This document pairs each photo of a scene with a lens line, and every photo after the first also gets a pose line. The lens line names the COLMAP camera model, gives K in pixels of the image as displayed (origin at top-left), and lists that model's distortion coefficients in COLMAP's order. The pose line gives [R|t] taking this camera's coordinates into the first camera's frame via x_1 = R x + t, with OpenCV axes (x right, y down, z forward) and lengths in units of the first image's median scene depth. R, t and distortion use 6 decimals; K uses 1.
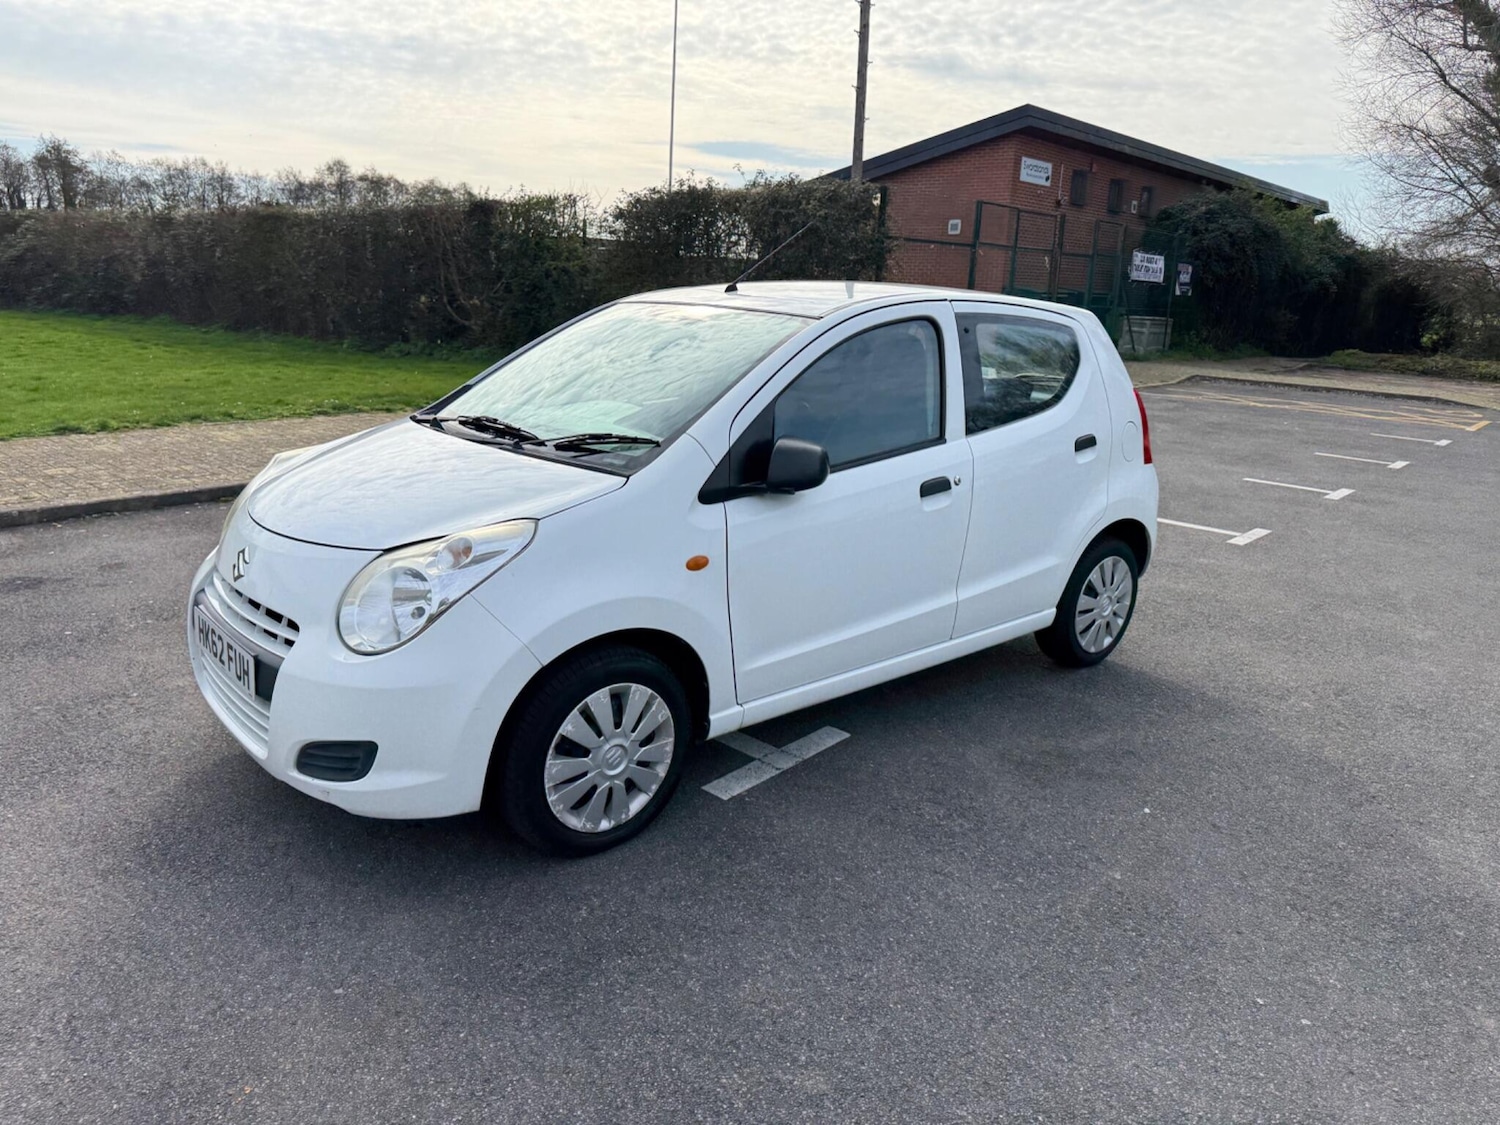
lens RADIAL K [[1056.3, 0, 743.9], [0, 1056.3, 557.0], [0, 0, 1]] dist [0.015875, -0.024249]
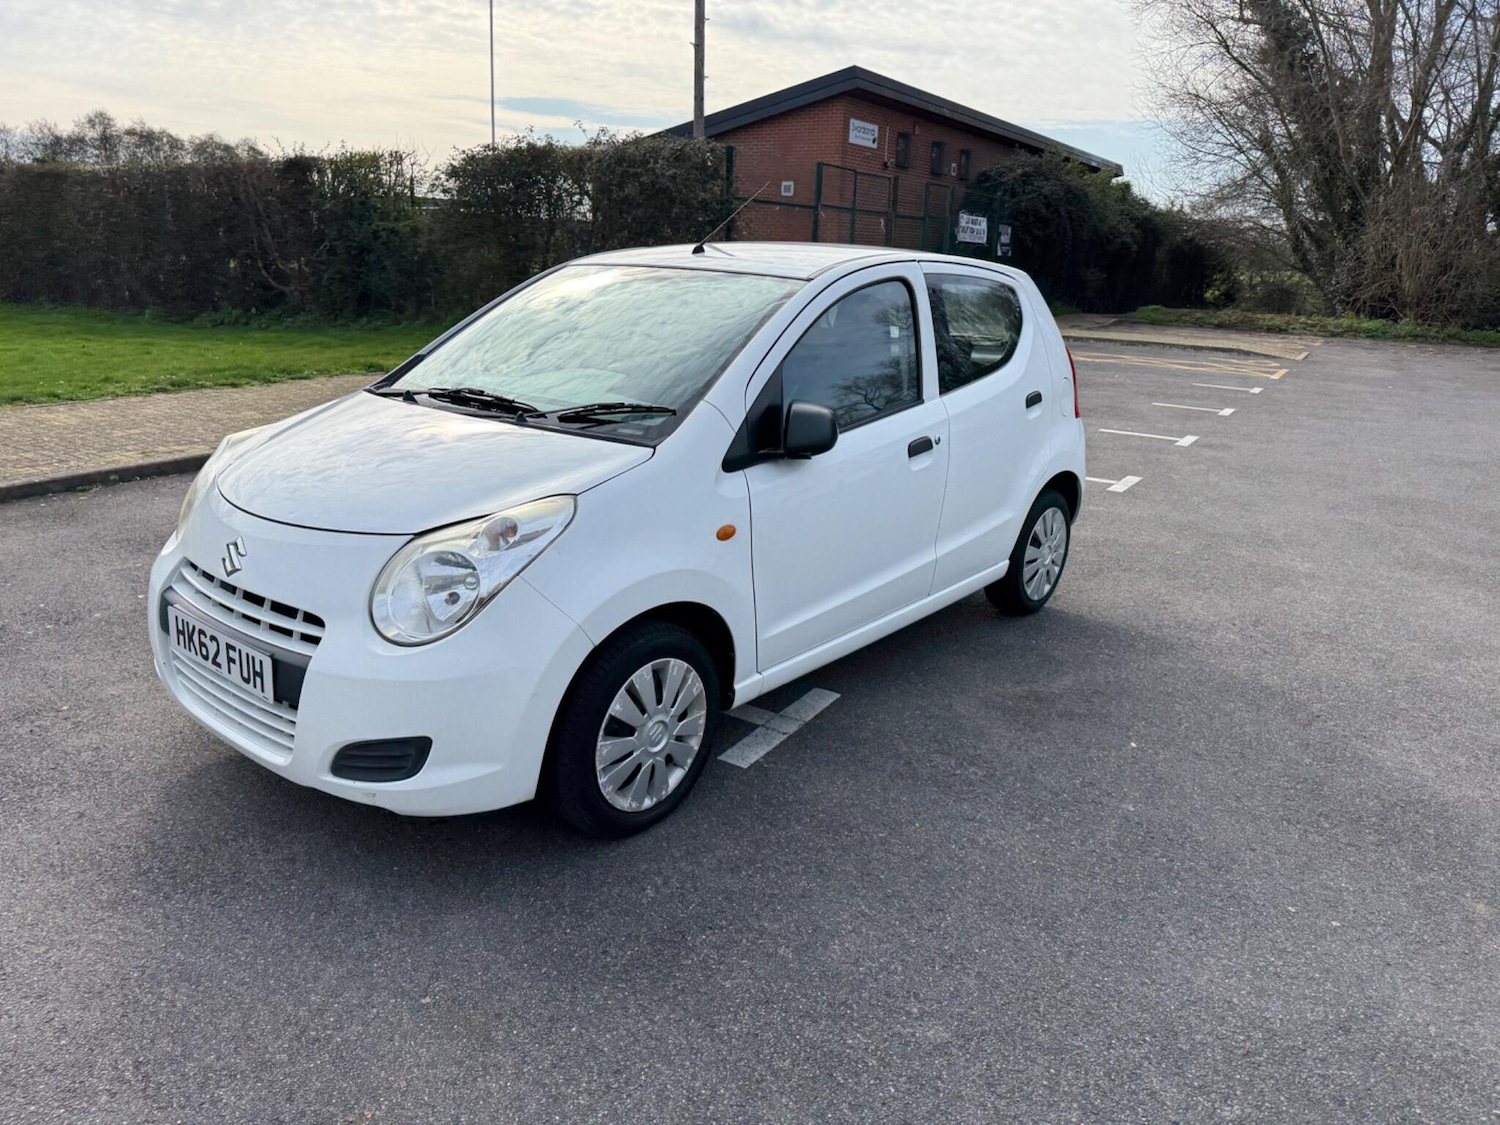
lens RADIAL K [[1056.3, 0, 742.9], [0, 1056.3, 559.5], [0, 0, 1]] dist [0.015875, -0.024249]
pose [[0.985889, -0.052083, 0.159094, -0.150965], [0.046405, 0.998153, 0.039201, -0.005451], [-0.160842, -0.031265, 0.986485, 0.019691]]
